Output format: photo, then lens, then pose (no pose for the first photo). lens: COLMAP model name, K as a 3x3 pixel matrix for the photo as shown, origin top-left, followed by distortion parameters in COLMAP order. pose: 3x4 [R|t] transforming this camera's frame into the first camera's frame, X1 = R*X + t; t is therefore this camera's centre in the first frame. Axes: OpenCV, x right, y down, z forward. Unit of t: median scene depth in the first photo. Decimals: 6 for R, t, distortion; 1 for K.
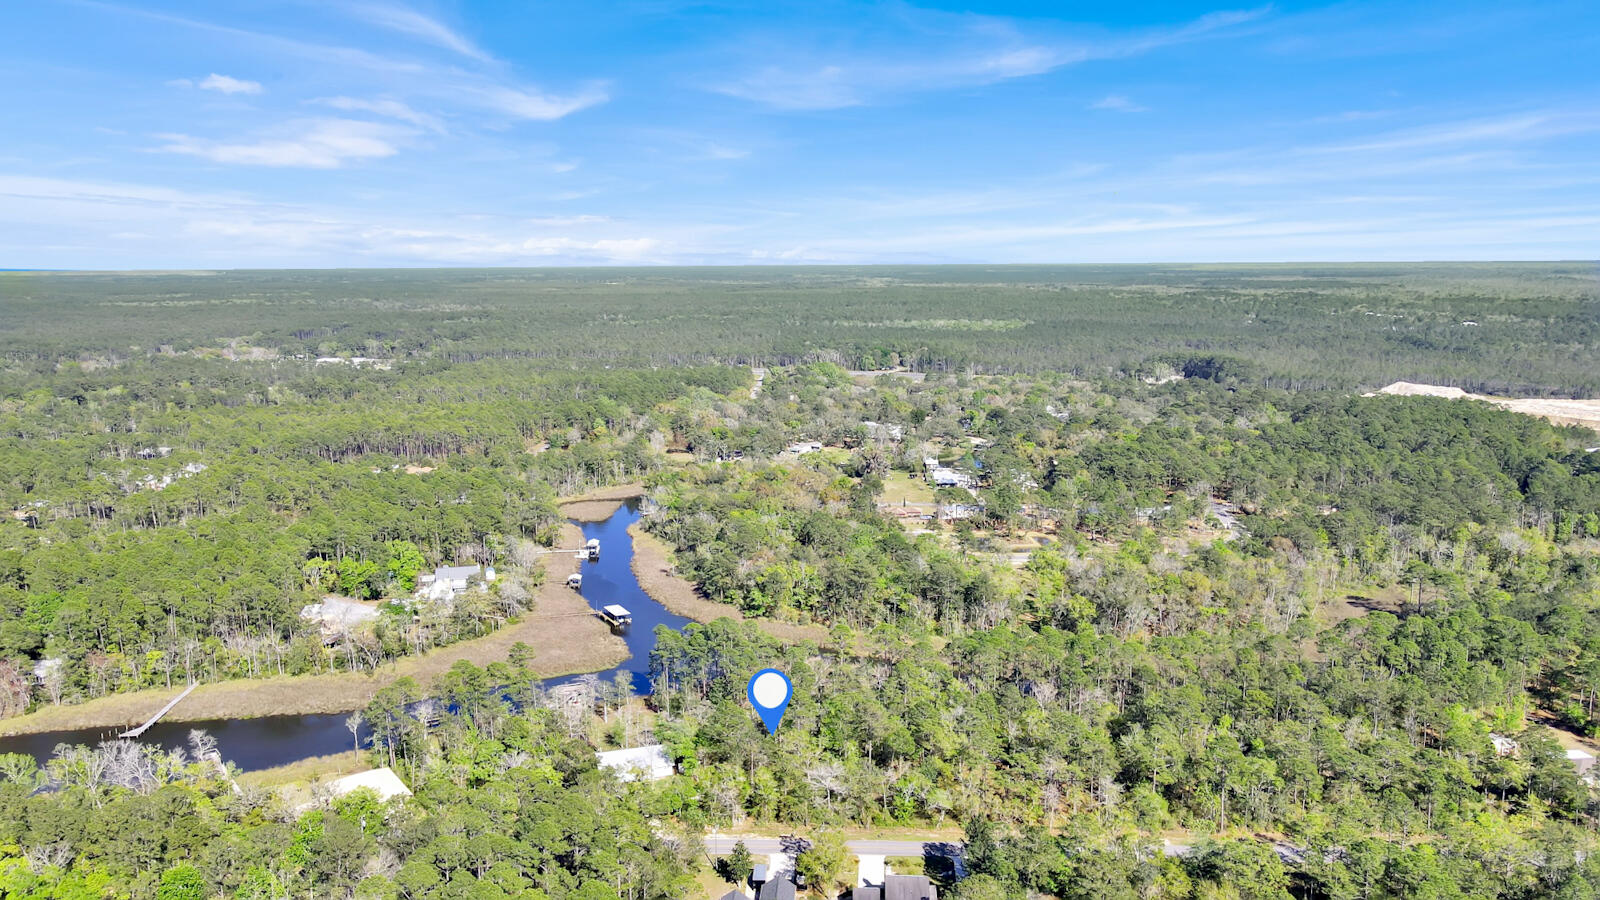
lens RADIAL K [[1165.6, 0, 803.8], [0, 1165.6, 451.4], [0, 0, 1]] dist [0.017479, -0.008413]
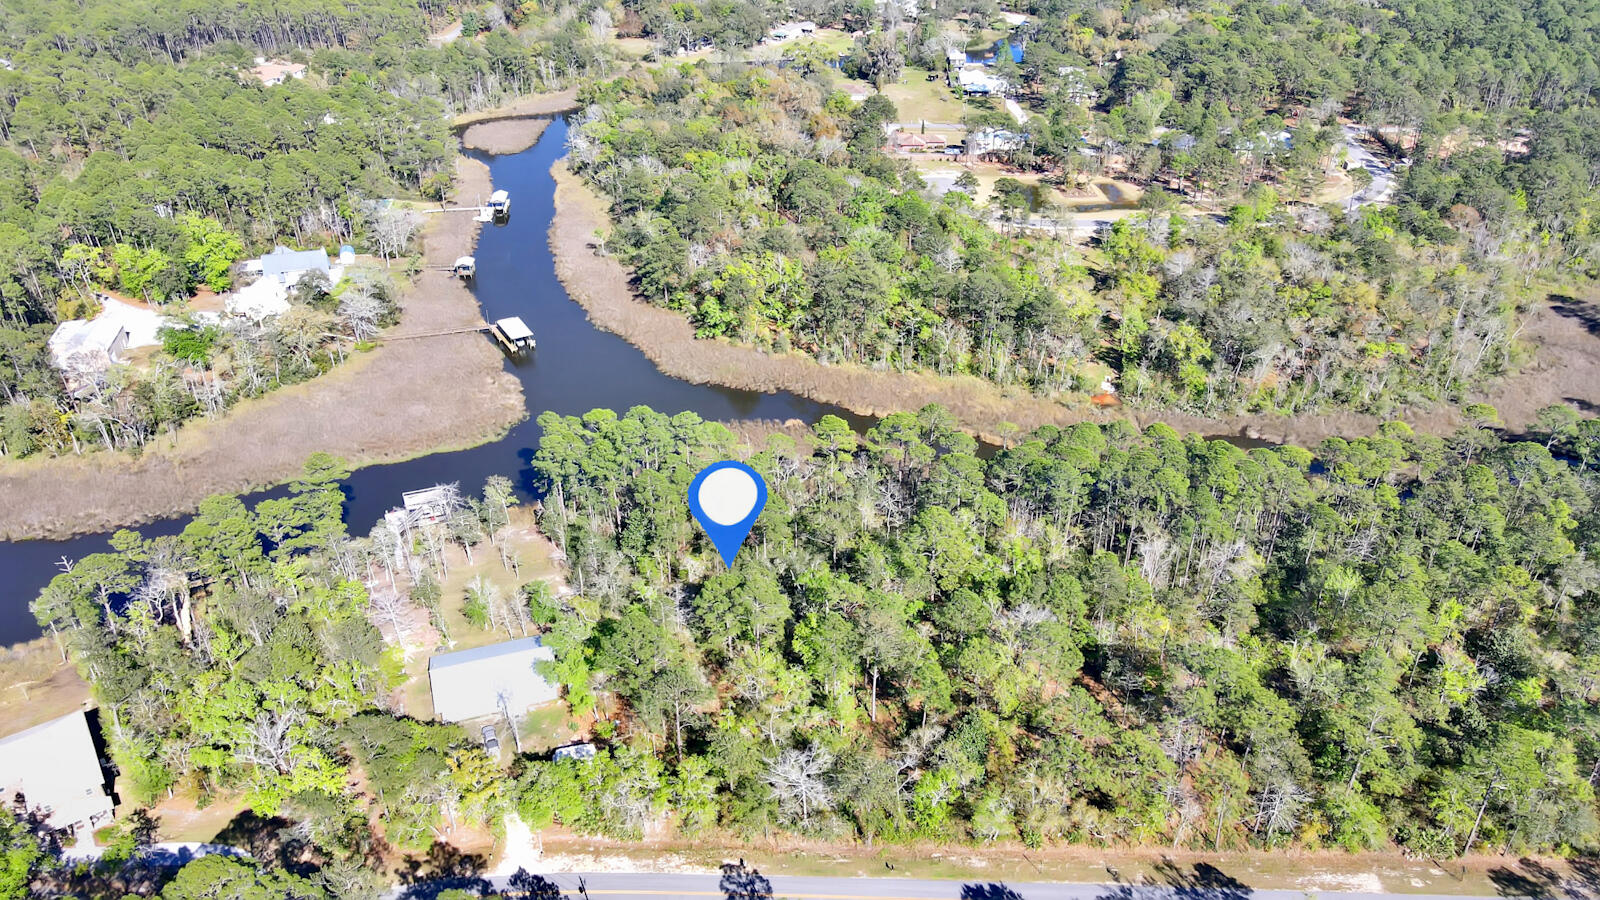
lens RADIAL K [[1165.6, 0, 796.6], [0, 1165.6, 443.8], [0, 0, 1]] dist [0.017479, -0.008413]
pose [[0.999989, 0.001869, -0.004326, 0.010424], [-0.000178, 0.932282, 0.361731, -0.043285], [0.004709, -0.361726, 0.932272, 0.264295]]
